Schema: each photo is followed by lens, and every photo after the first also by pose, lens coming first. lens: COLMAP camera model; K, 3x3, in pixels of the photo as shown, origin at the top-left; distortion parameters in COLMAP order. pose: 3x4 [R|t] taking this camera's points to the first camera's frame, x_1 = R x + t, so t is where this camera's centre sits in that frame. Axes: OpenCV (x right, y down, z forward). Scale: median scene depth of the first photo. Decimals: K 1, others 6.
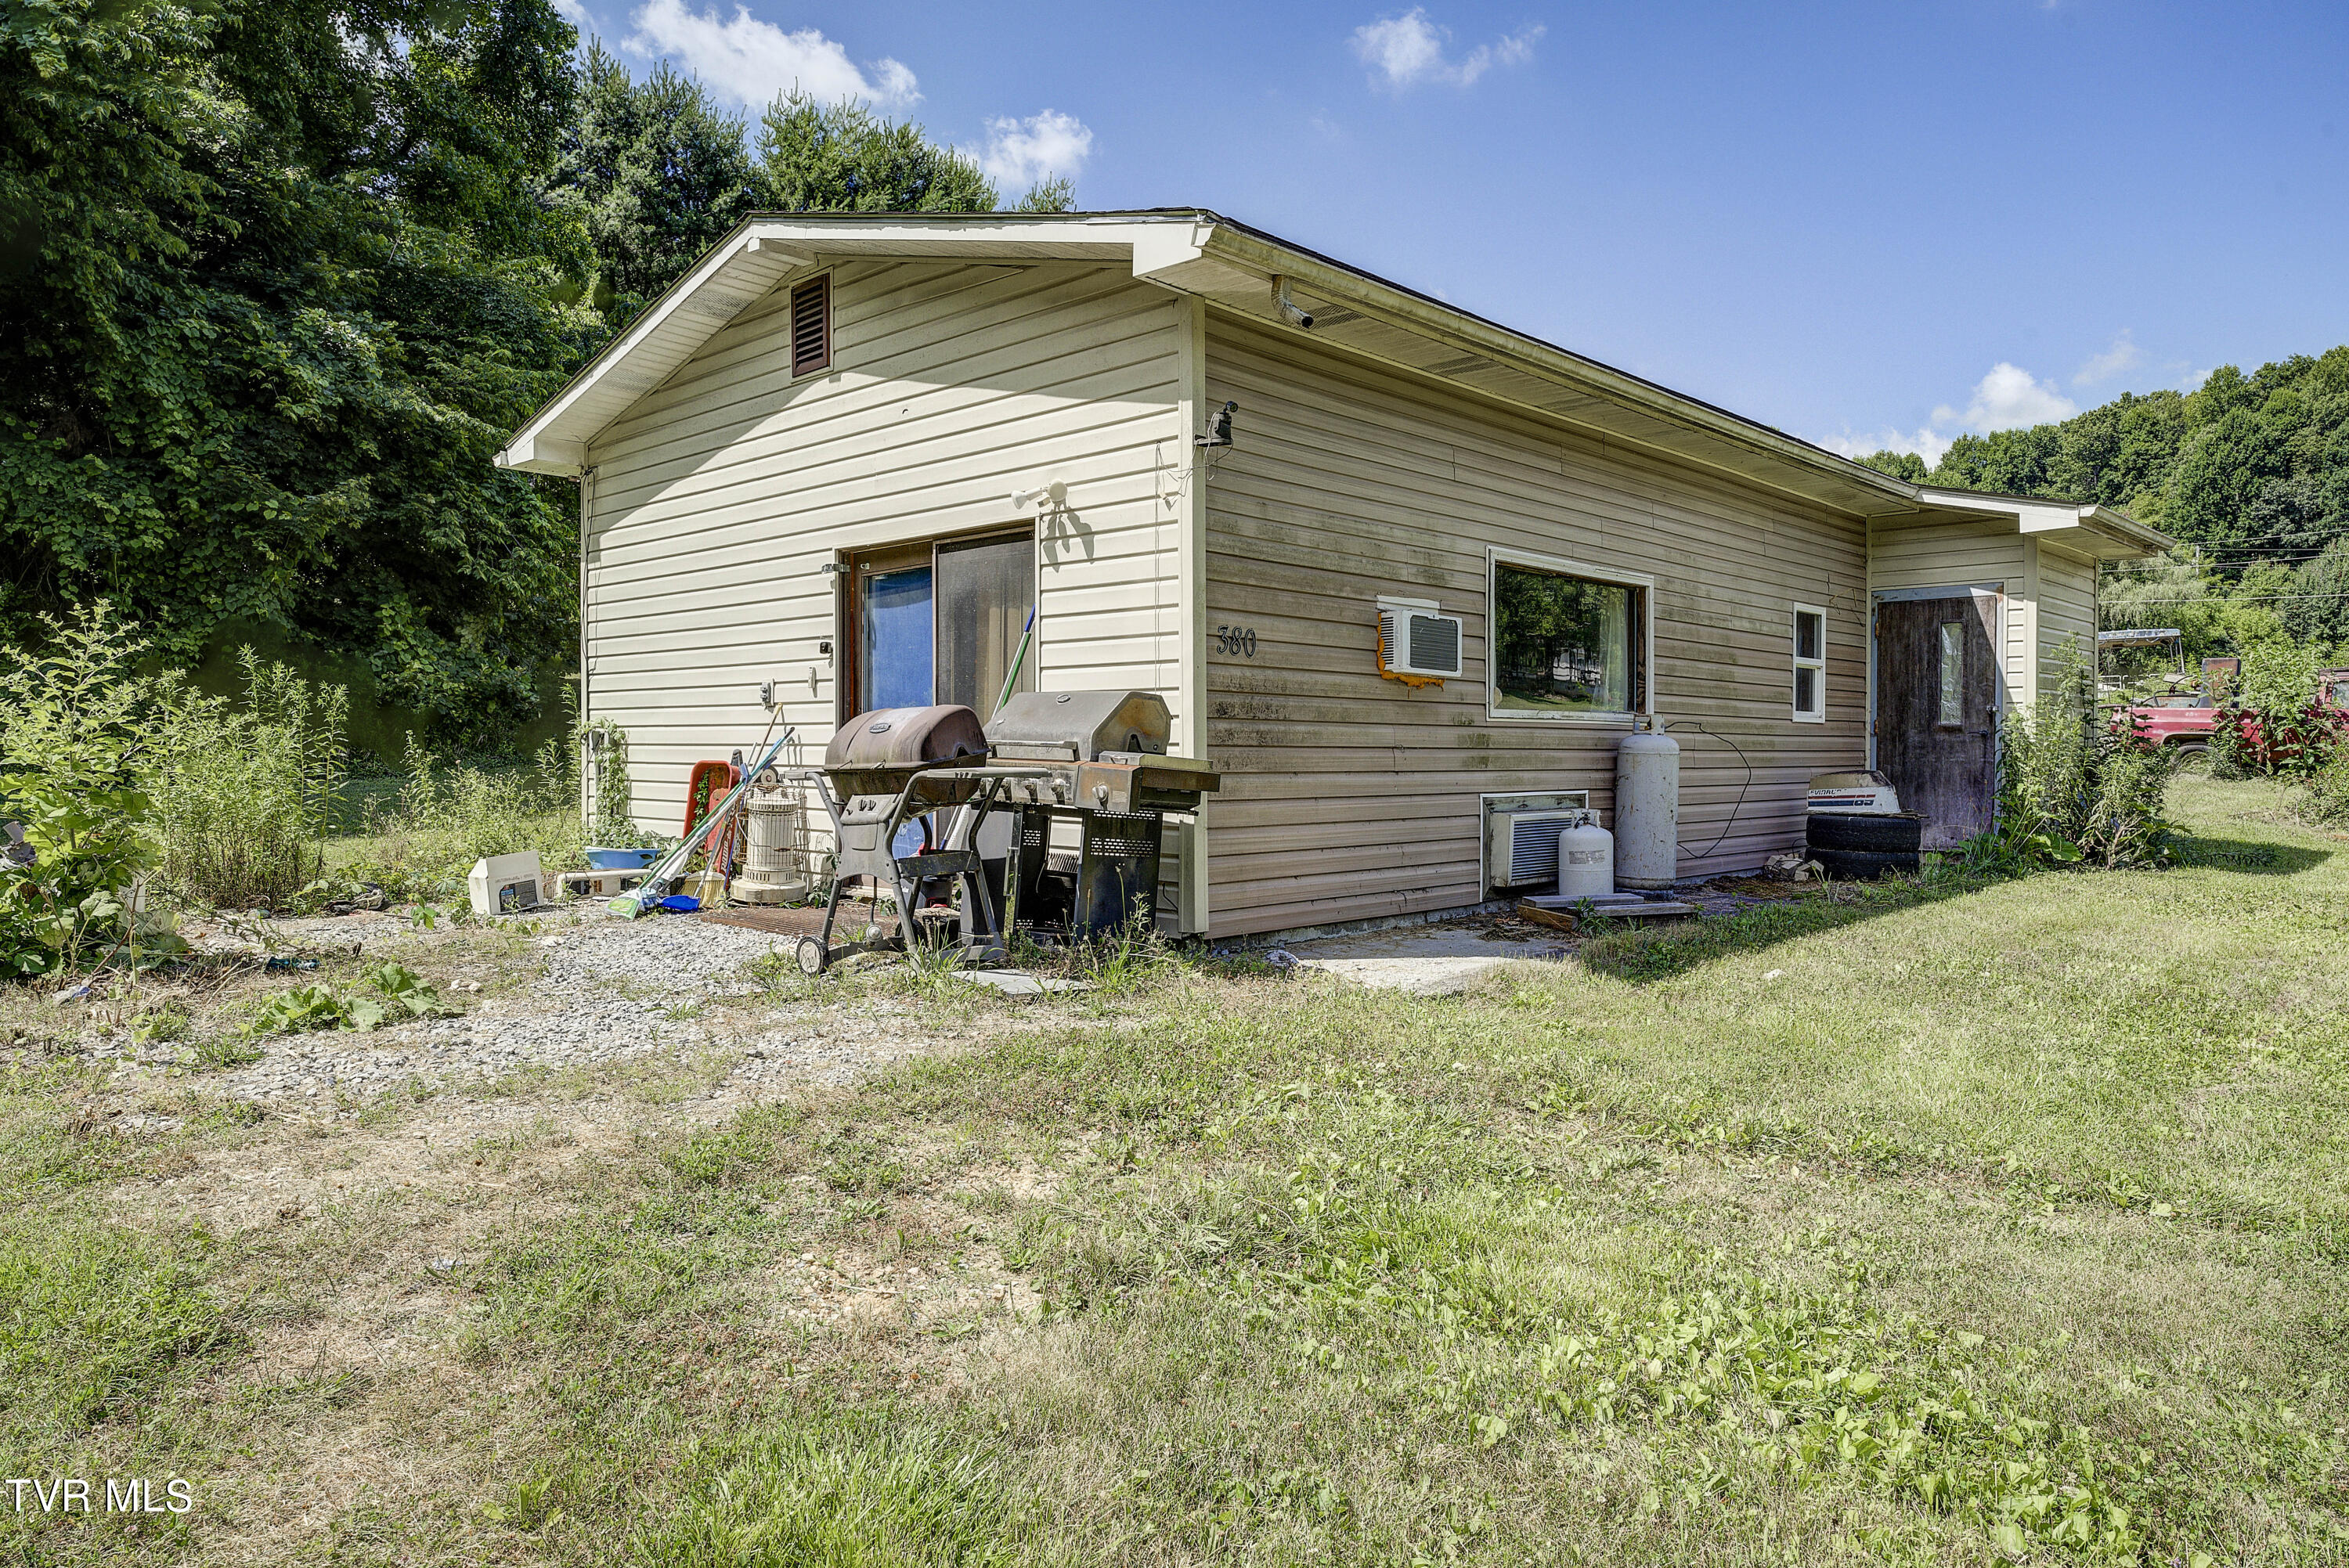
lens RADIAL K [[1497.2, 0, 1173.2], [0, 1497.2, 770.6], [0, 0, 1]] dist [0.002409, -0.000075]
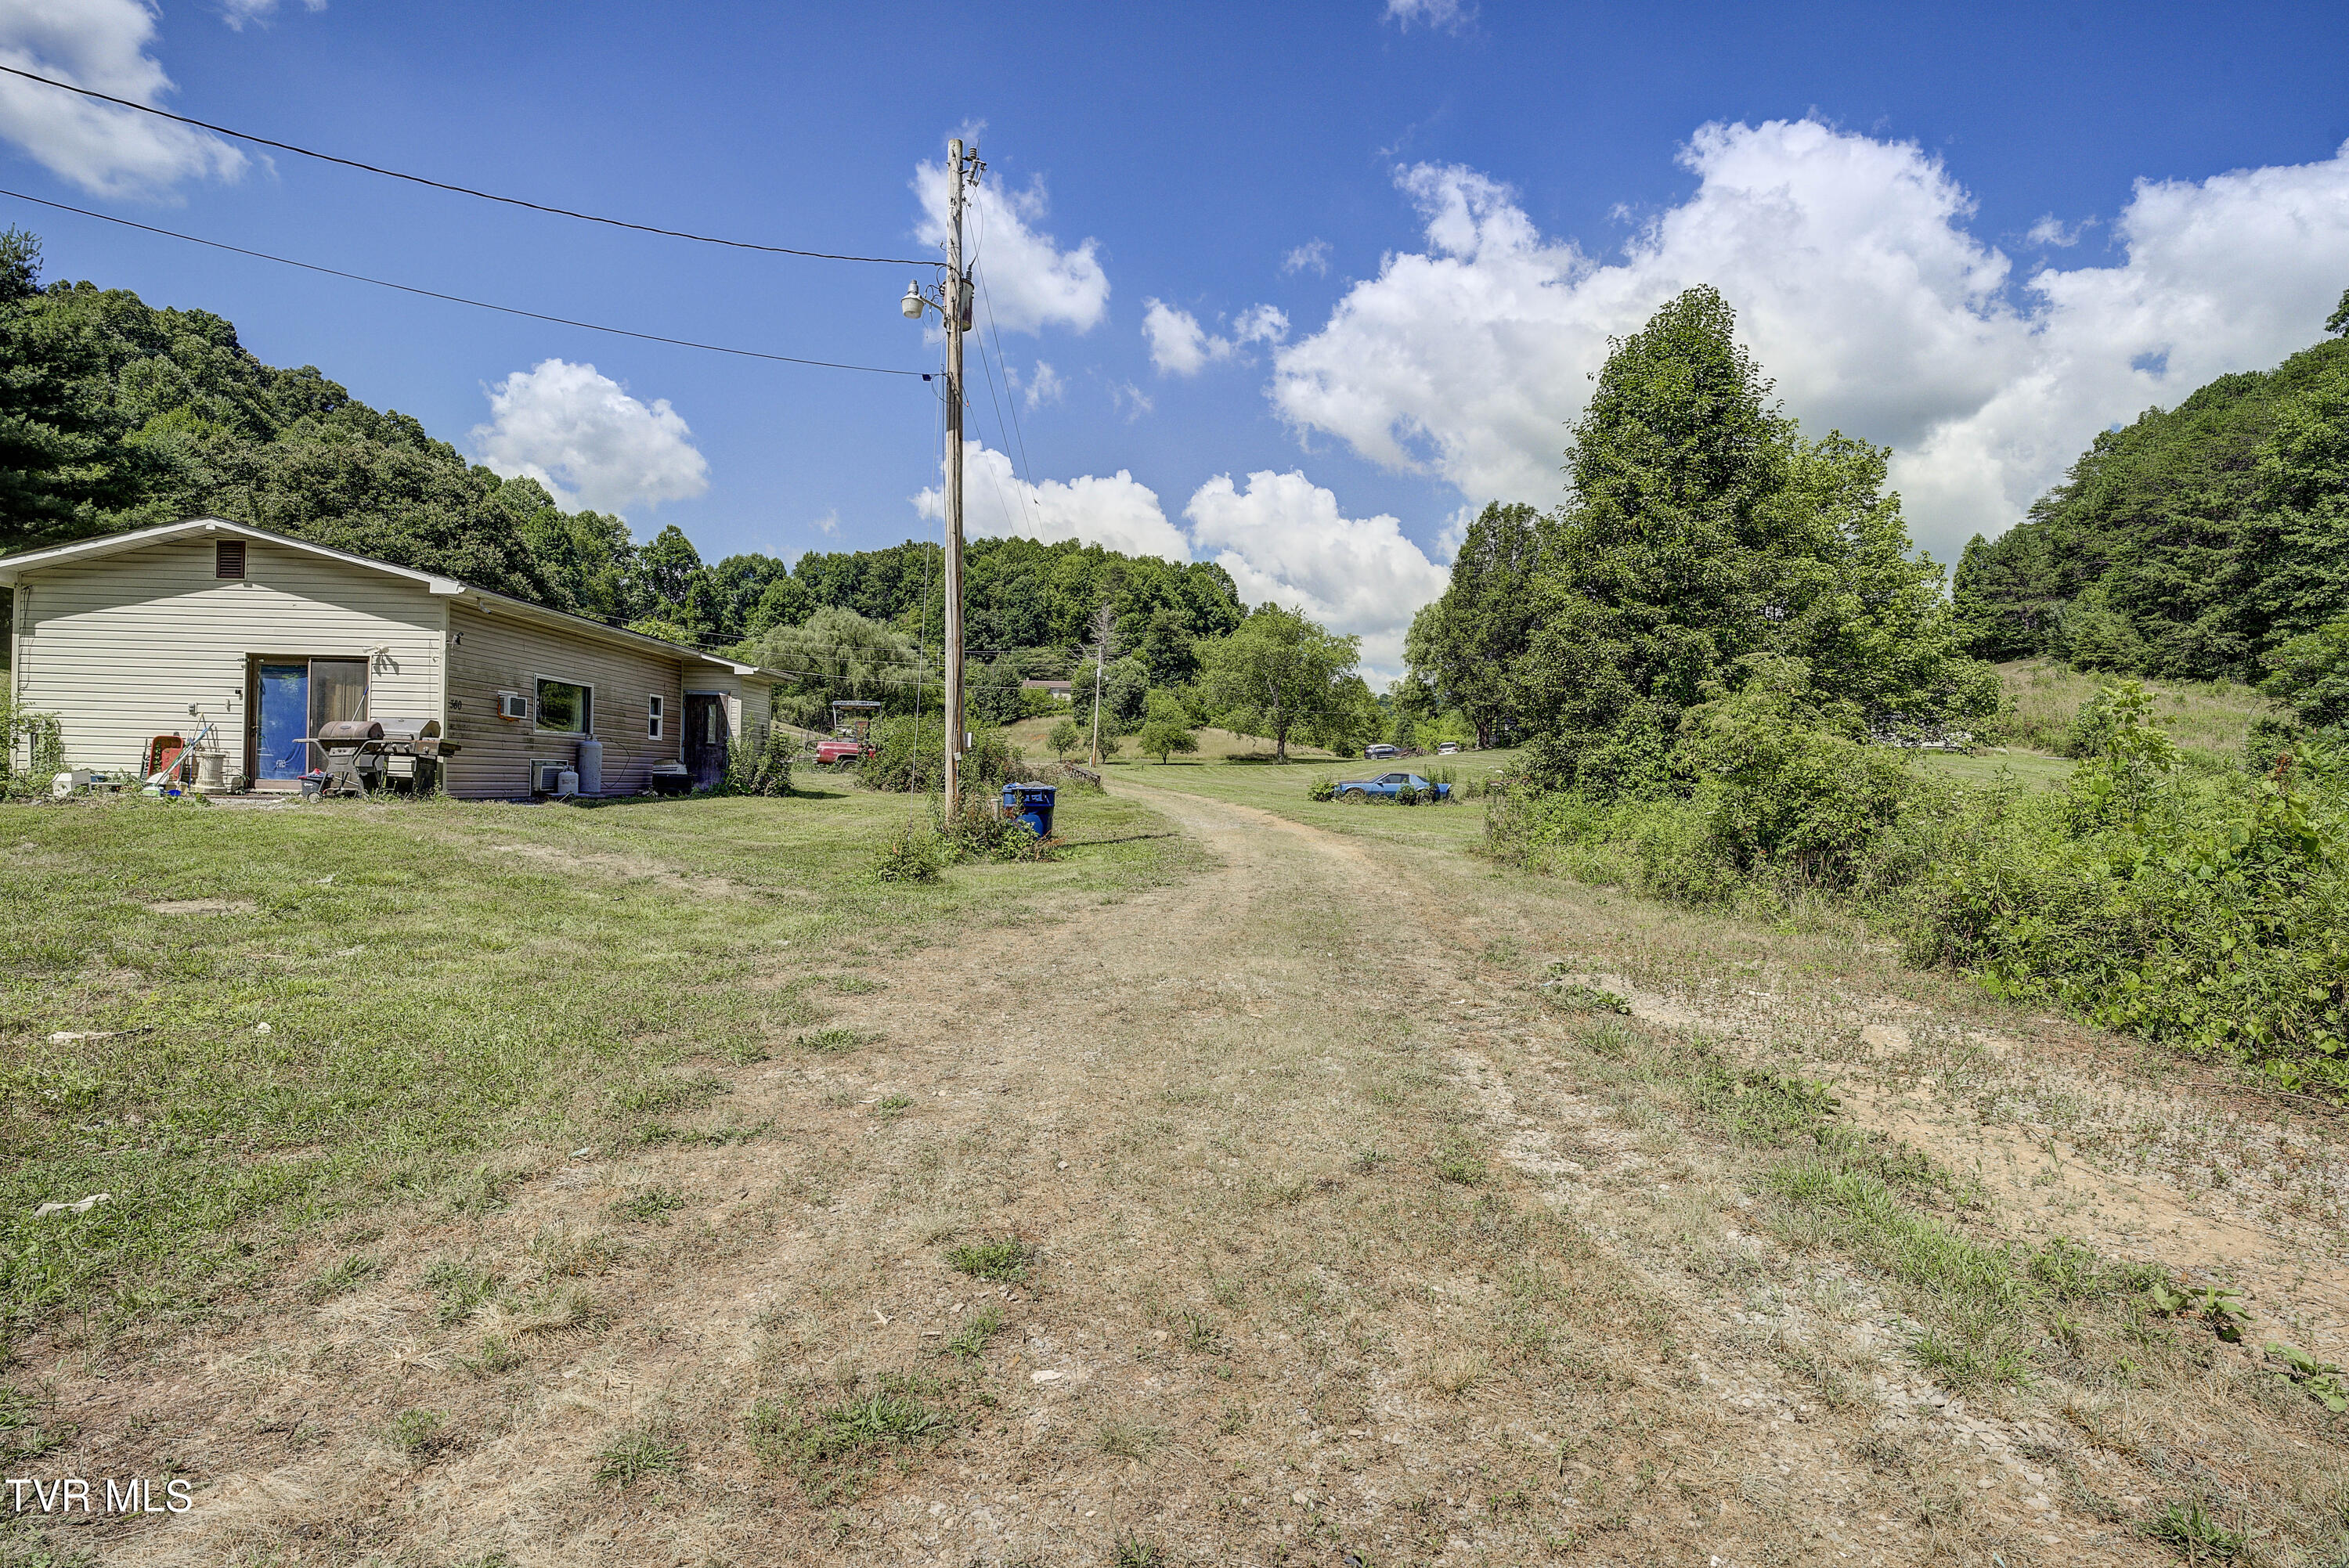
lens RADIAL K [[1166.5, 0, 1171.6], [0, 1166.5, 774.6], [0, 0, 1]] dist [-0.002210, 0.000039]
pose [[0.708405, 0.019513, 0.705536, -0.462808], [-0.013692, 0.999810, -0.013903, 0.055459], [-0.705673, 0.000189, 0.708537, -1.344355]]
